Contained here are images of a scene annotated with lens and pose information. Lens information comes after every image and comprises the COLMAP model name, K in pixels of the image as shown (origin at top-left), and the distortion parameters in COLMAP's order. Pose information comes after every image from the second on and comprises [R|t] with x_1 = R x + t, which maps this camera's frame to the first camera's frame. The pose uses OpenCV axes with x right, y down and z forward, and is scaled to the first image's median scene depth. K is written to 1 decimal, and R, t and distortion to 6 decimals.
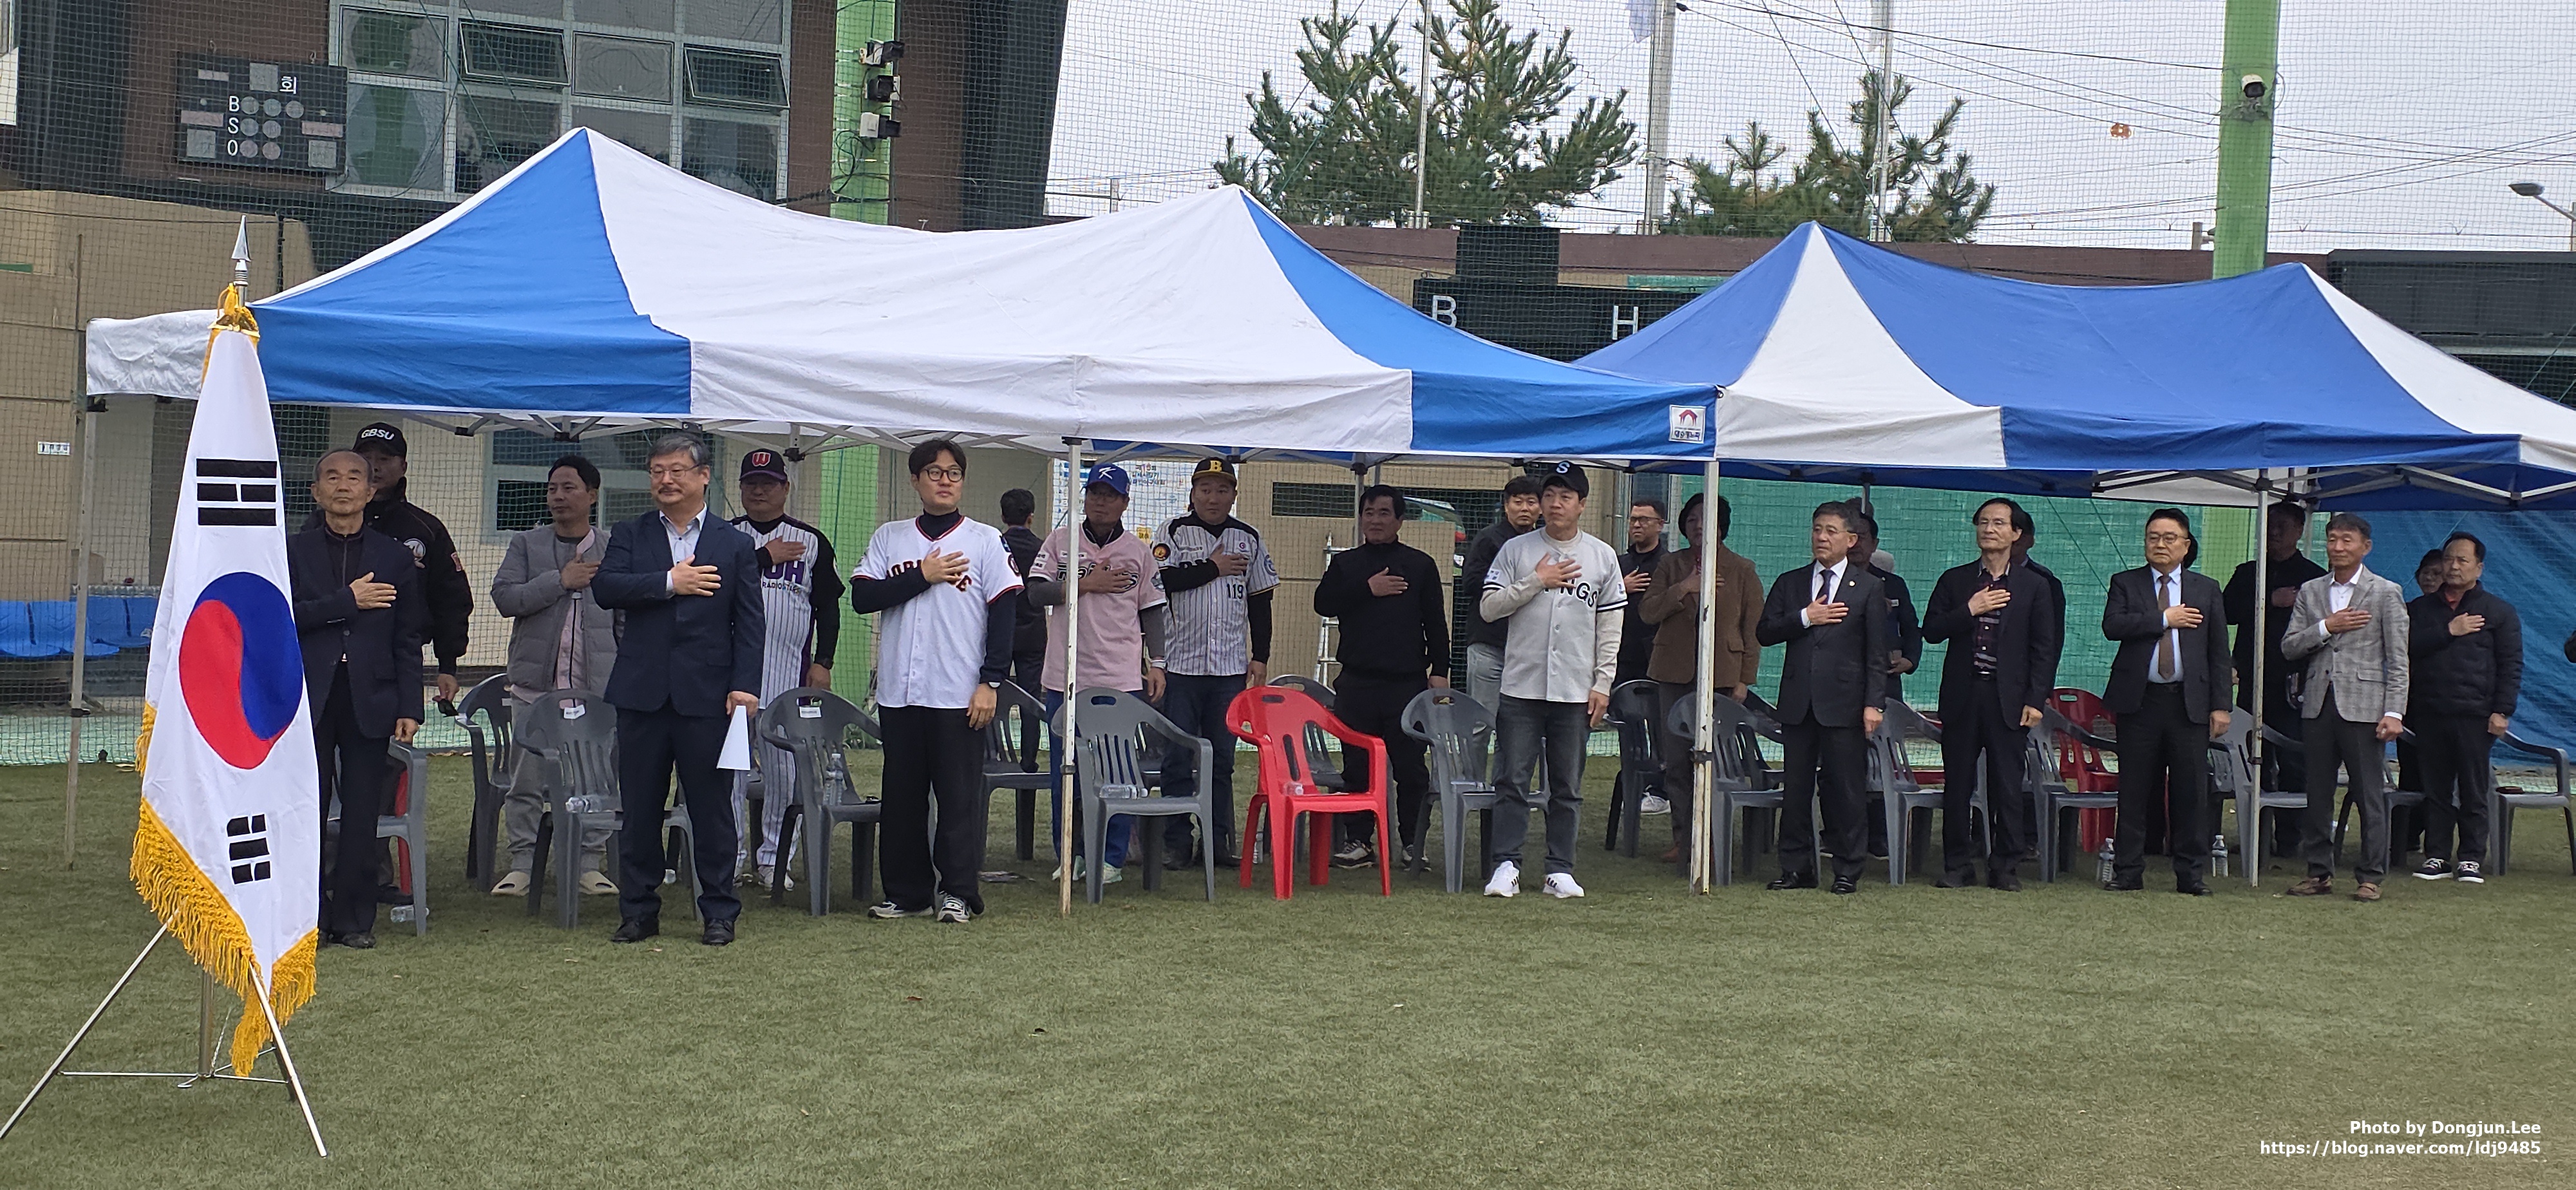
lens RADIAL K [[3358.8, 0, 1325.2], [0, 3358.8, 588.6], [0, 0, 1]] dist [0.192866, -0.546526]
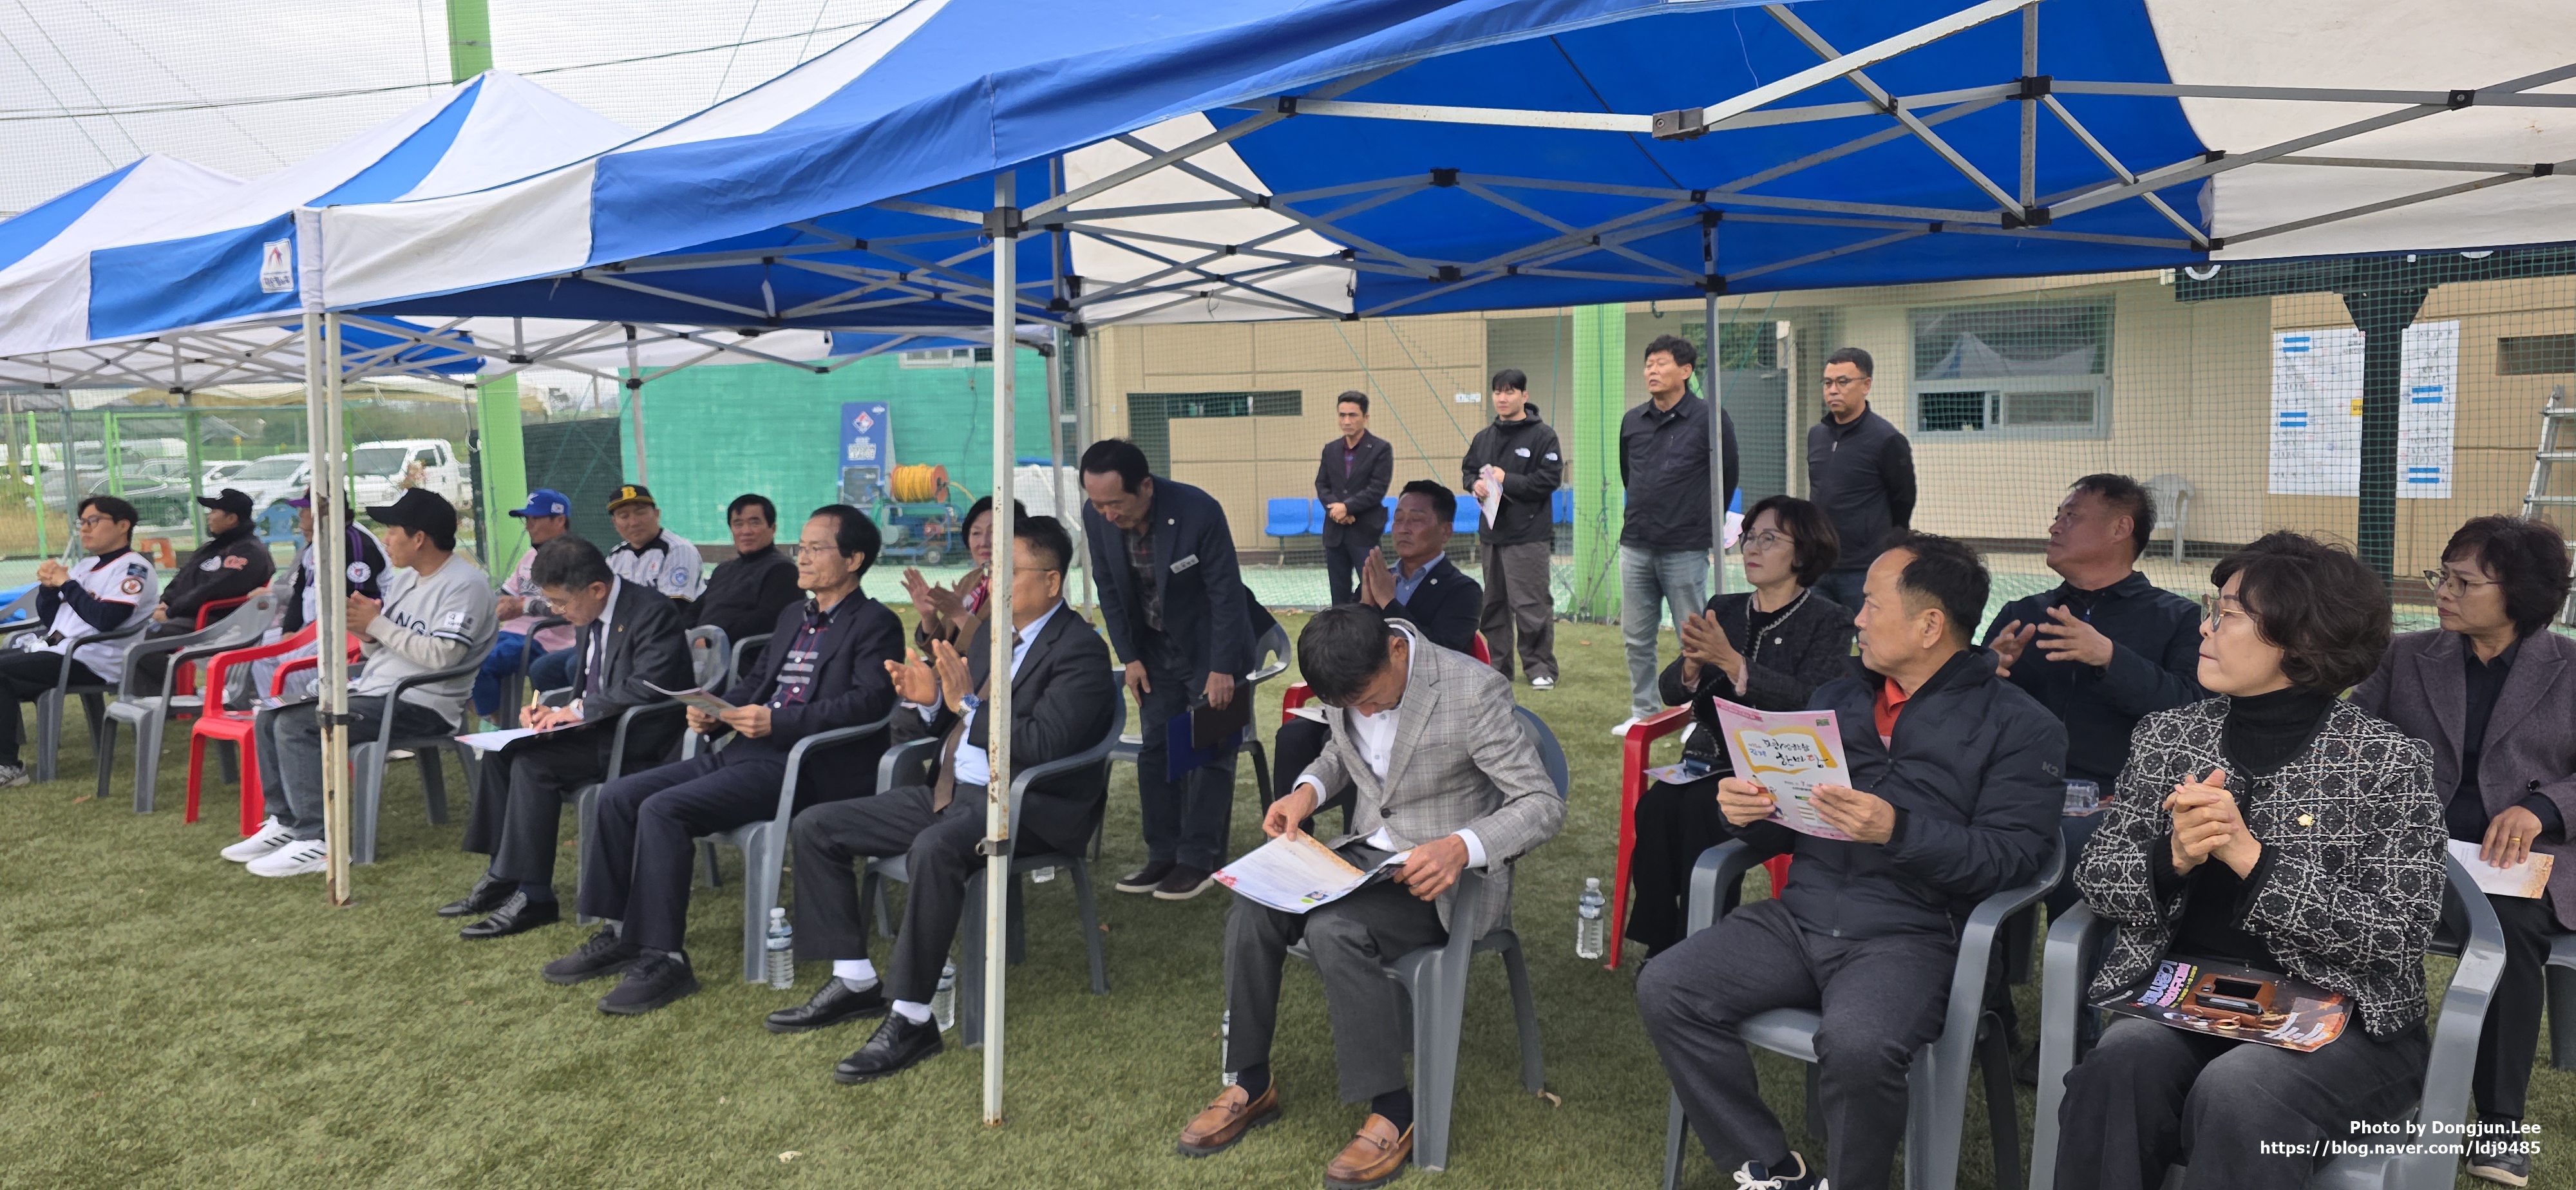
lens RADIAL K [[1744.7, 0, 1381.5], [0, 1744.7, 602.5], [0, 0, 1]] dist [0.059767, -0.072034]
pose [[0.418872, 0.045306, -0.906914, 0.305403], [0.022367, 0.997937, 0.060184, 0.003128], [0.907770, -0.045495, 0.416994, 0.579341]]
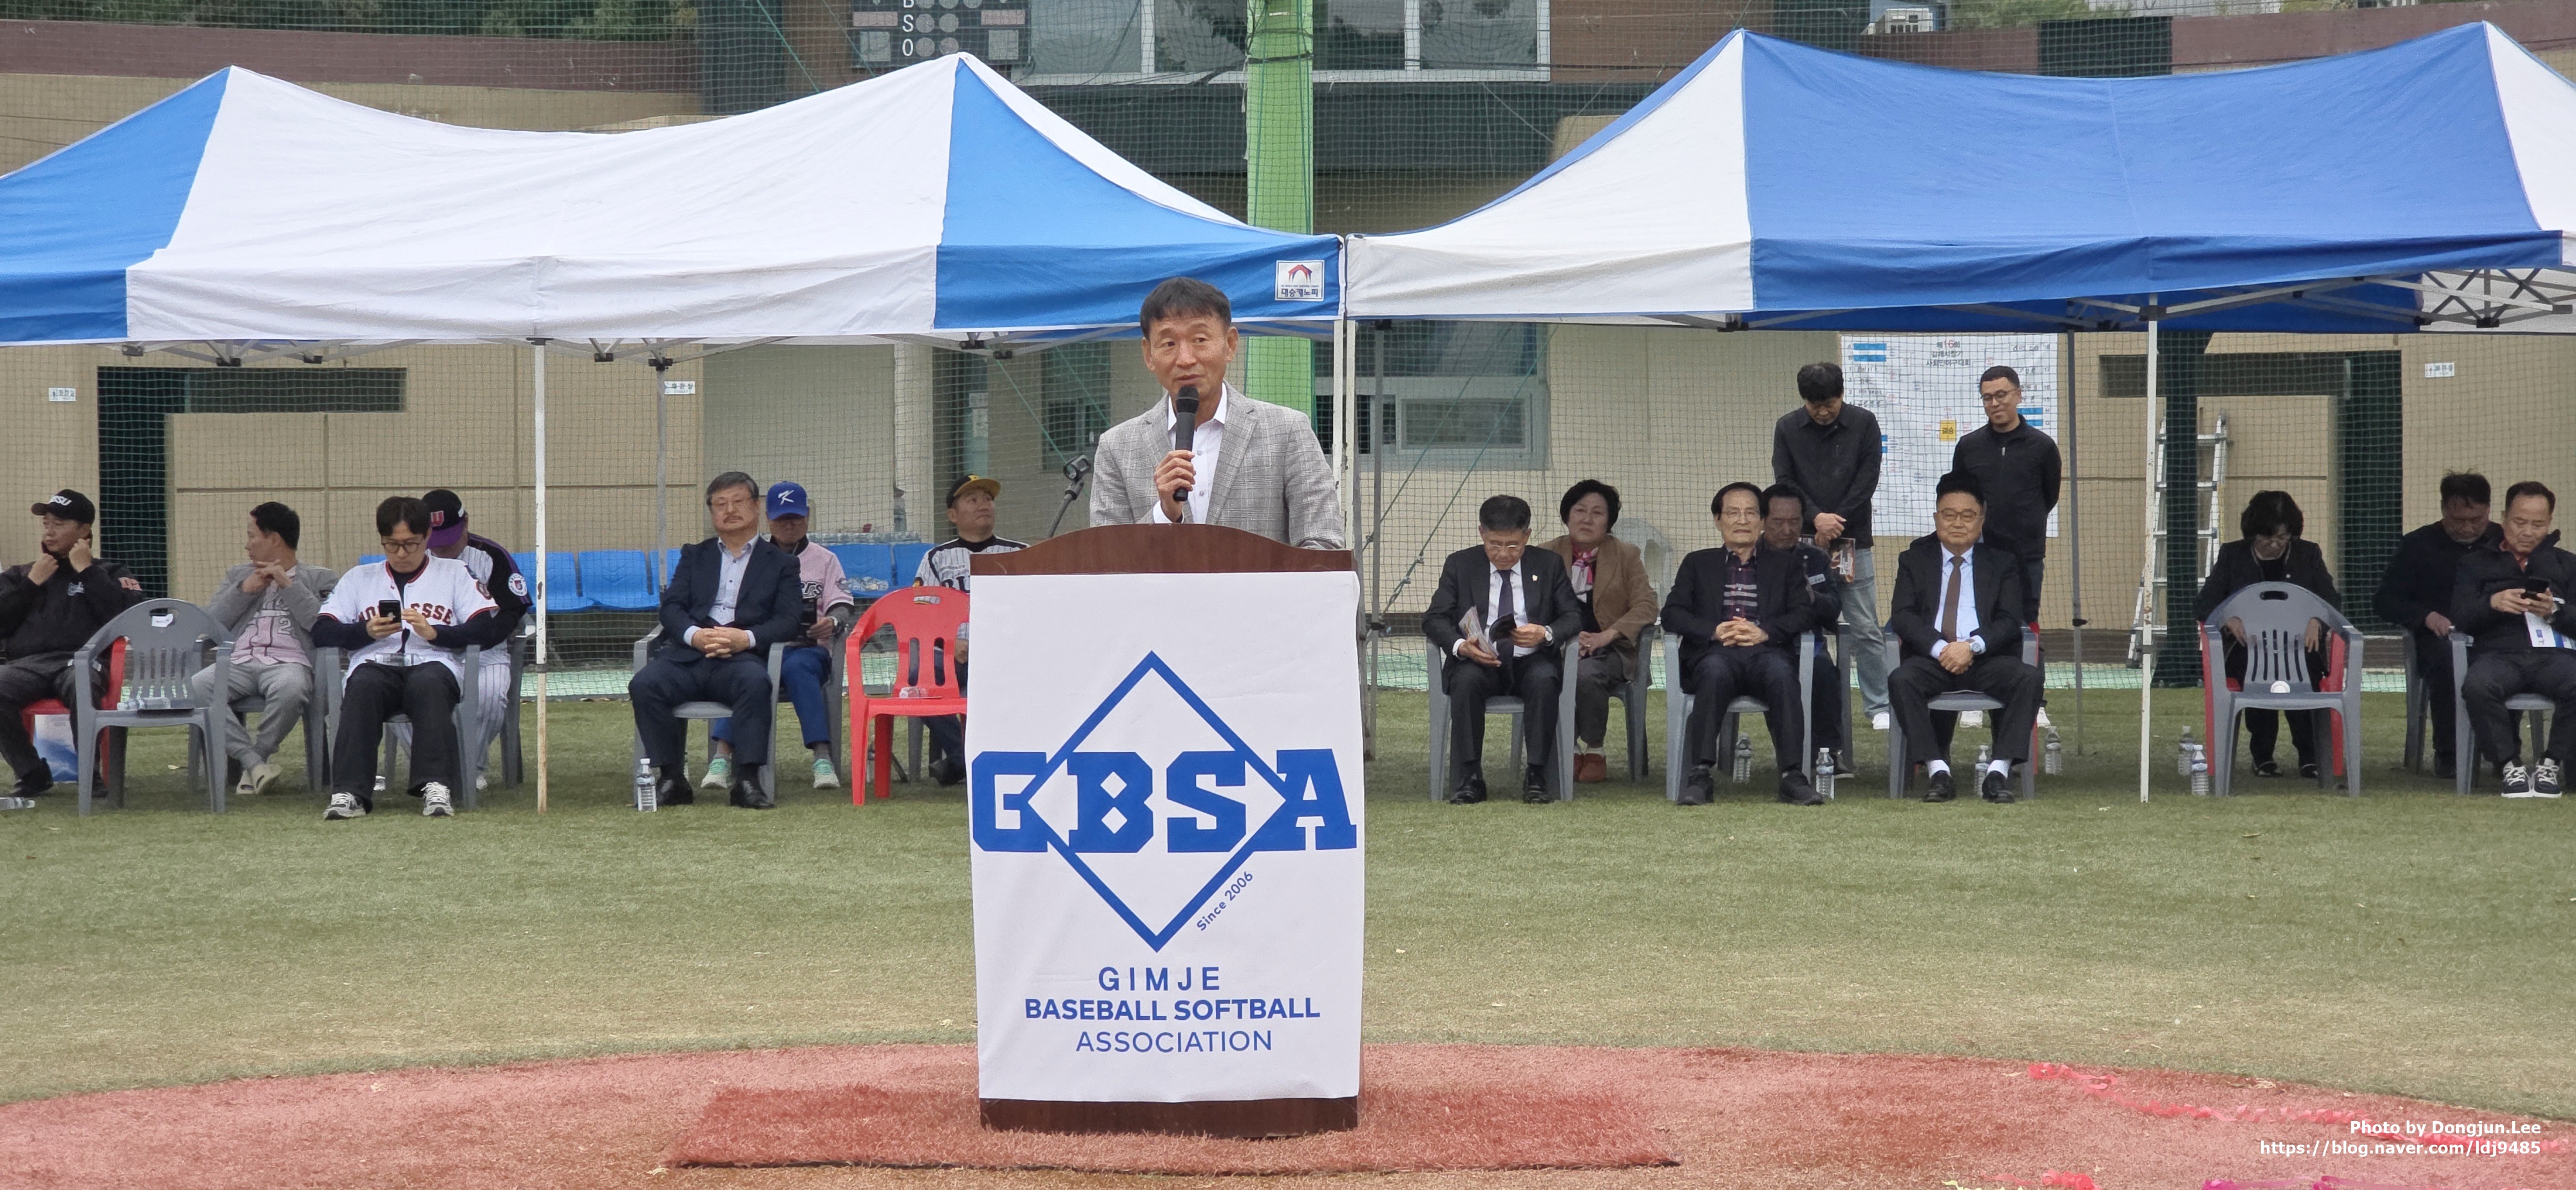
lens RADIAL K [[4850.2, 0, 1314.9], [0, 4850.2, 594.0], [0, 0, 1]] dist [-0.403271, 4.080511]
pose [[0.866772, -0.025839, -0.498034, 0.411257], [0.030595, 0.999531, 0.001390, 0.017817], [0.497765, -0.016442, 0.867156, -0.062039]]
